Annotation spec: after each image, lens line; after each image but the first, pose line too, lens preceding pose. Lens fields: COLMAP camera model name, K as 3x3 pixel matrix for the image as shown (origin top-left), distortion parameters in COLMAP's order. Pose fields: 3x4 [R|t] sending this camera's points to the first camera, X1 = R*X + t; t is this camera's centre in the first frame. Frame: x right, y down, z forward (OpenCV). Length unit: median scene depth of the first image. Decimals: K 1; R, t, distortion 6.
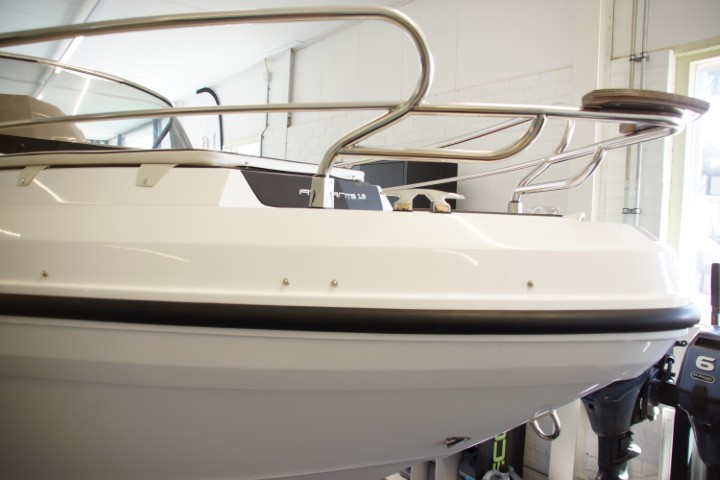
lens RADIAL K [[578.9, 0, 360.0], [0, 578.9, 240.0], [0, 0, 1]] dist [-0.162186, 0.155396]
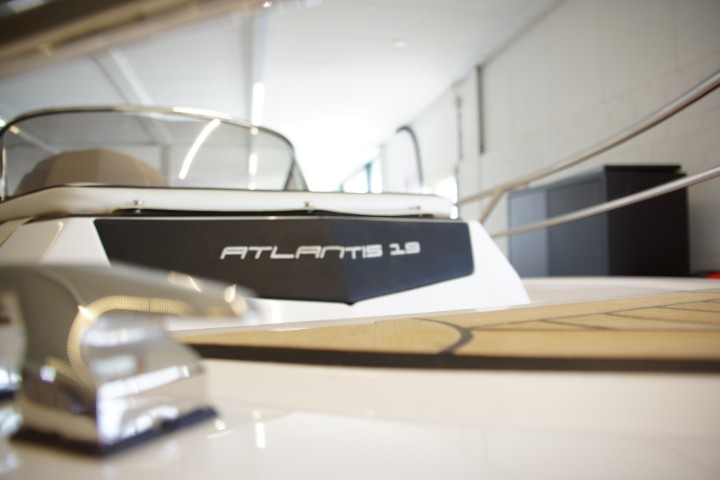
lens RADIAL K [[578.9, 0, 360.0], [0, 578.9, 240.0], [0, 0, 1]] dist [-0.162186, 0.155396]
pose [[0.916908, -0.066232, -0.393564, 0.158907], [0.040316, 0.996460, -0.073766, -0.048060], [0.397056, 0.051770, 0.916333, 0.537684]]
